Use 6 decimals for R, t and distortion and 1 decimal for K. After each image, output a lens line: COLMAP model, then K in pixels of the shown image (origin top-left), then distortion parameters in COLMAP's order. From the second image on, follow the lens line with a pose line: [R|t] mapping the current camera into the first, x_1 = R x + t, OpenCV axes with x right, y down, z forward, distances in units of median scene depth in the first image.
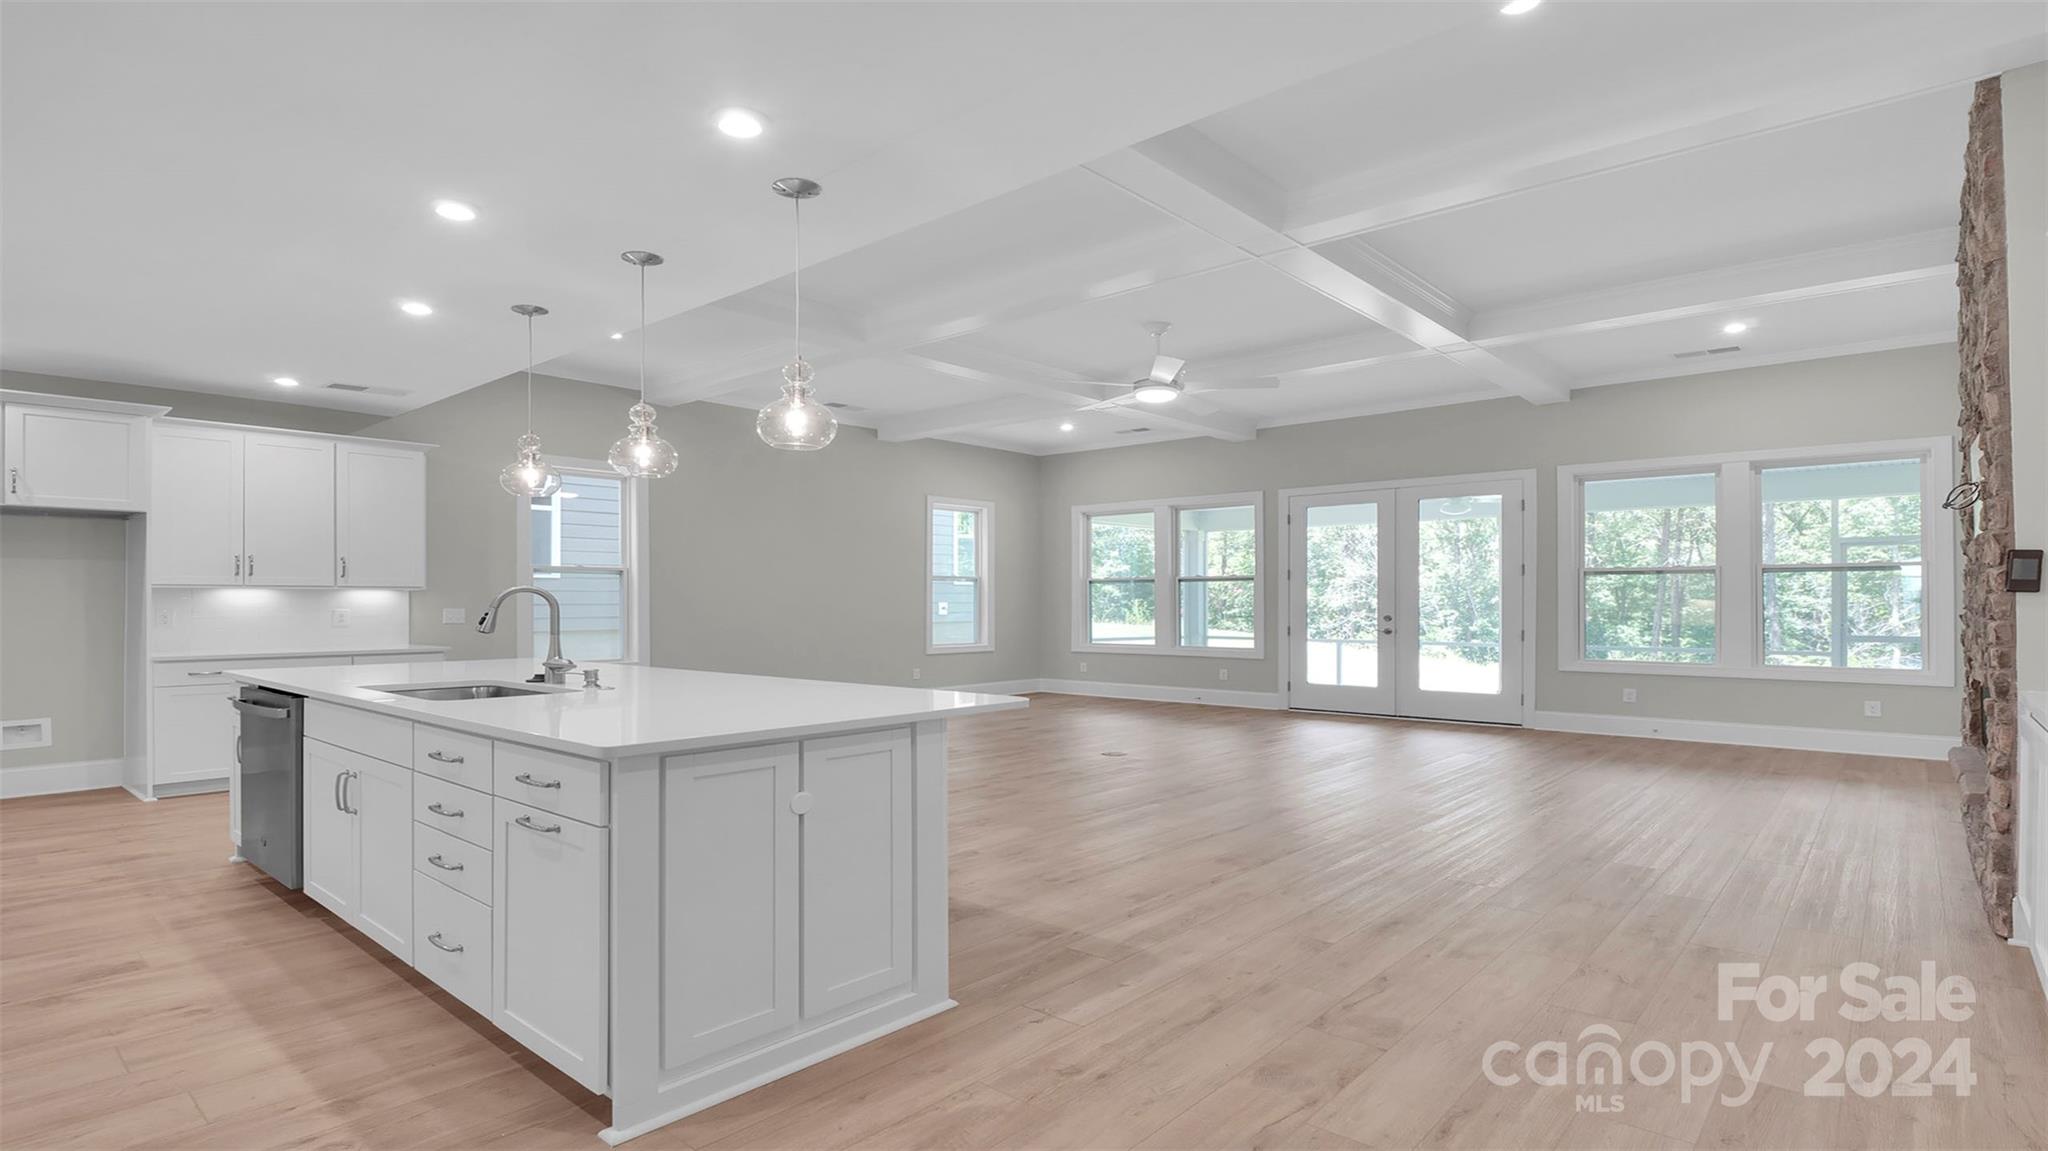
lens RADIAL K [[1004.3, 0, 1011.8], [0, 1004.3, 588.3], [0, 0, 1]] dist [-0.003352, -0.007881]
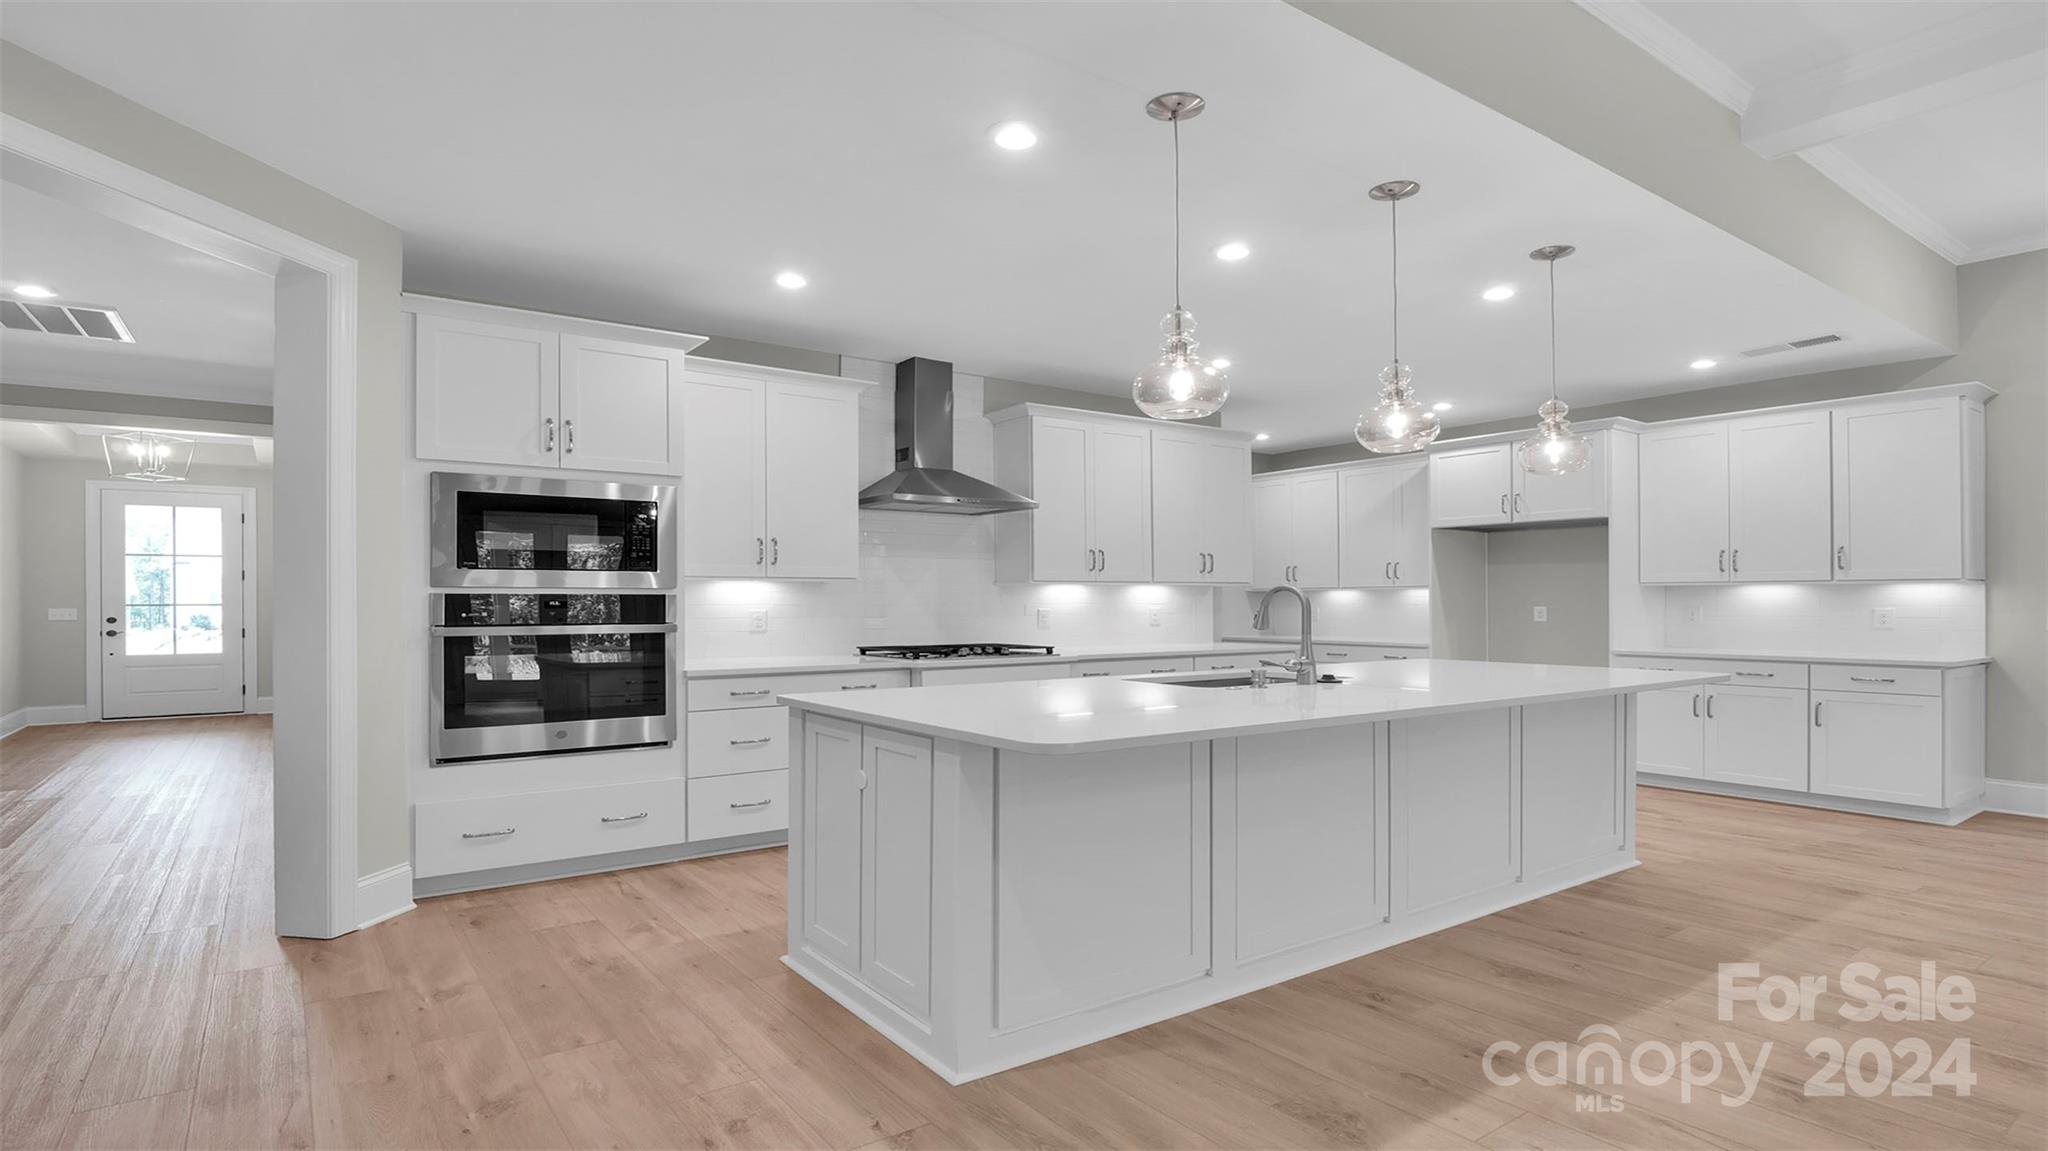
lens RADIAL K [[1026.8, 0, 999.1], [0, 1026.8, 598.7], [0, 0, 1]] dist [-0.008448, -0.001700]
pose [[-0.221687, -0.000134, -0.975118, 0.386669], [0.013518, 0.999903, -0.003210, 0.007798], [0.975024, -0.013894, -0.221664, 0.621160]]
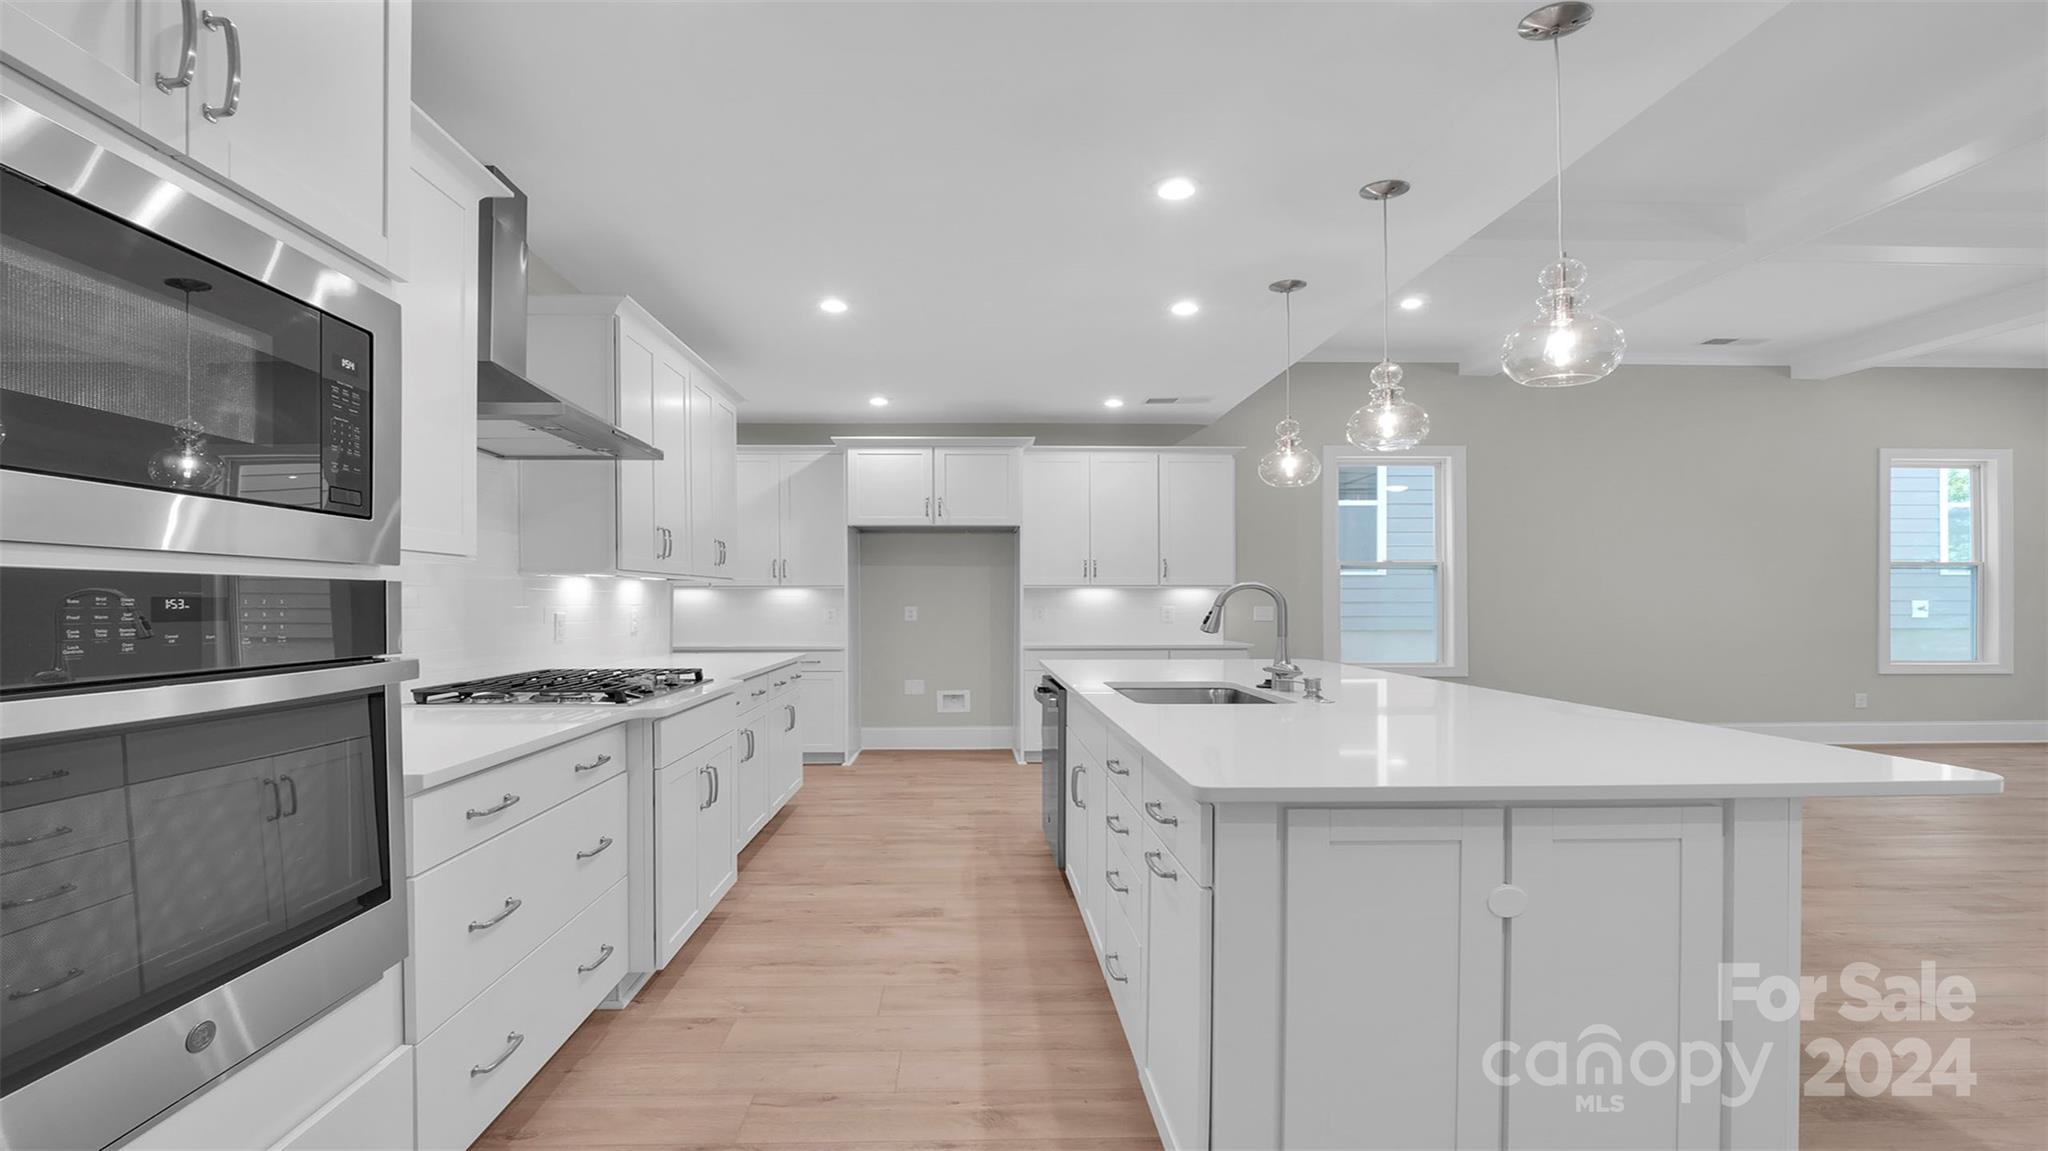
lens RADIAL K [[1026.8, 0, 999.1], [0, 1026.8, 598.7], [0, 0, 1]] dist [-0.008448, -0.001700]
pose [[0.686919, -0.000823, -0.726734, 0.022821], [0.009845, 0.999918, 0.008172, 0.001919], [0.726668, -0.012768, 0.686871, 0.126037]]
